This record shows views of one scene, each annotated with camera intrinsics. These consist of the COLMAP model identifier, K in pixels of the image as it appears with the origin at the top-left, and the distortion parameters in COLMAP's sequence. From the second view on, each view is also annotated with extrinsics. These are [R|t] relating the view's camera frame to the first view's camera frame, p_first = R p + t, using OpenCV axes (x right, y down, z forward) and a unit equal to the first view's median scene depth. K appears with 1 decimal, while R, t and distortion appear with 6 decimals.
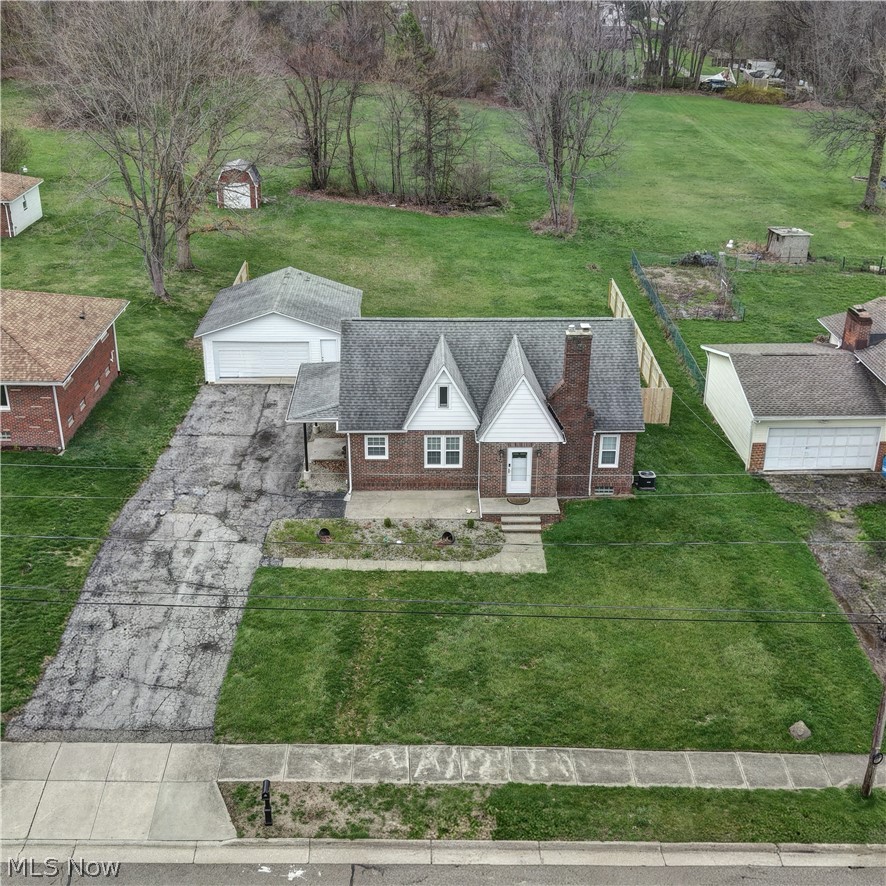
lens RADIAL K [[1039.0, 0, 443.0], [0, 1039.0, 443.0], [0, 0, 1]] dist [0.101010, -0.007812]
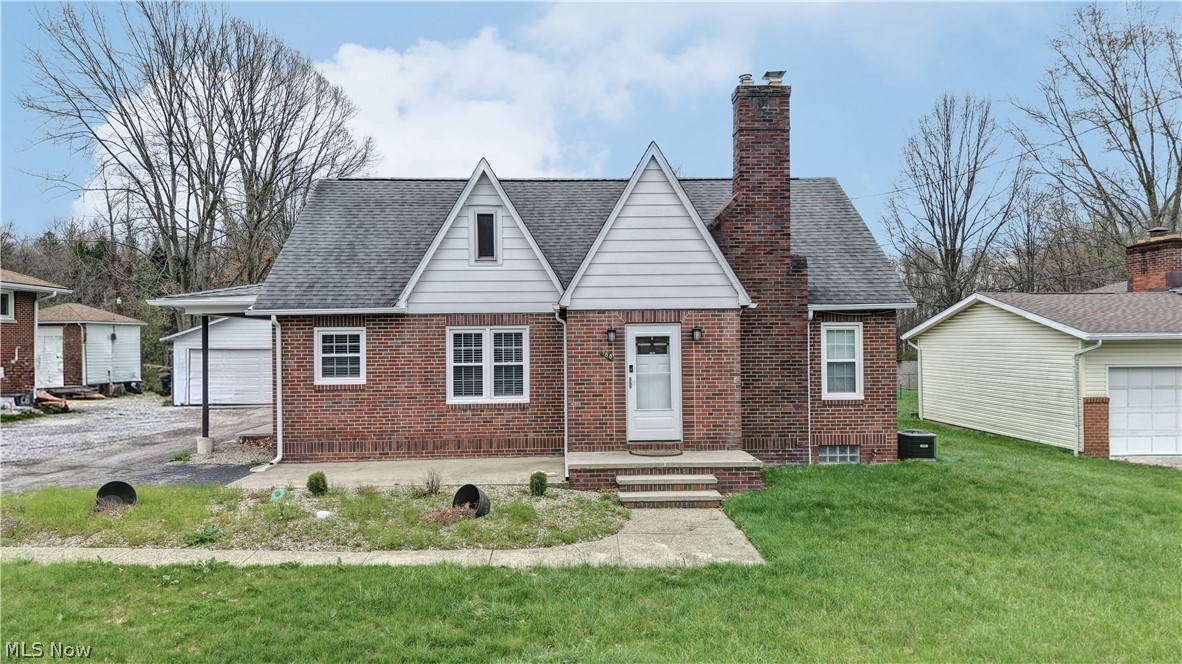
lens RADIAL K [[783.5, 0, 591.0], [0, 783.5, 332.0], [0, 0, 1]] dist [0.154356, -0.238059]
pose [[0.999481, -0.018597, 0.026305, 0.038217], [0.027458, 0.918823, -0.393713, 0.137167], [-0.016848, 0.394231, 0.918857, 0.684665]]
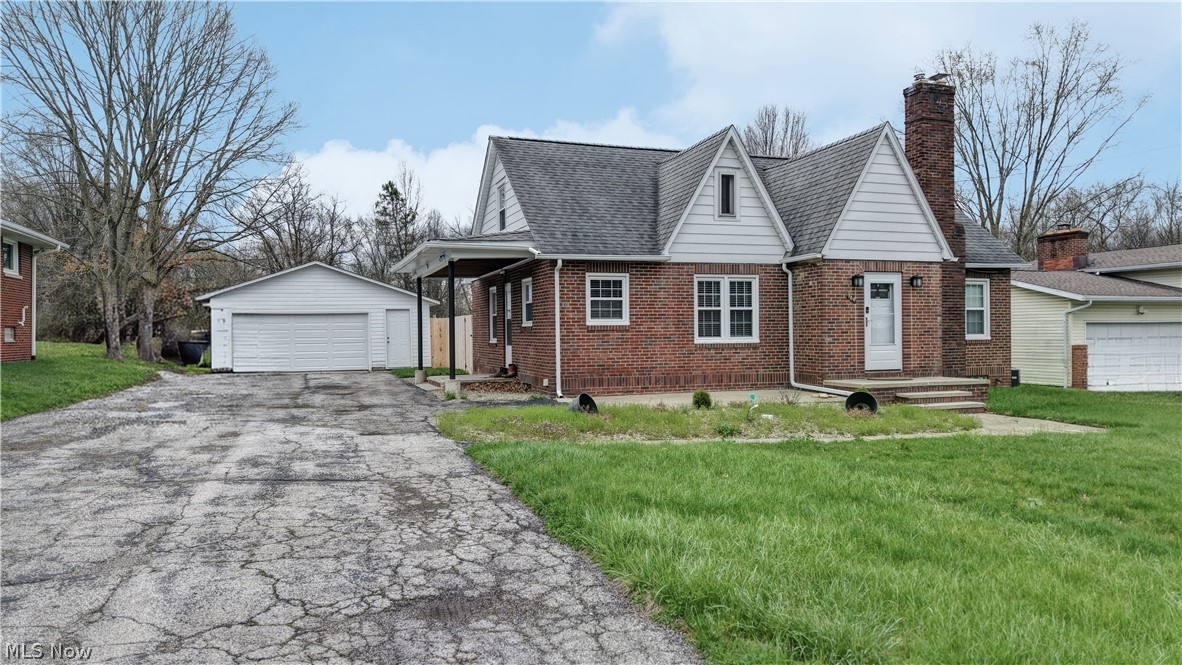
lens RADIAL K [[783.2, 0, 591.0], [0, 783.2, 332.5], [0, 0, 1]] dist [0.009236, -0.001919]
pose [[0.954654, -0.018773, 0.297126, -0.186522], [0.132071, 0.921141, -0.366137, 0.157956], [-0.266821, 0.388775, 0.881850, 0.688527]]
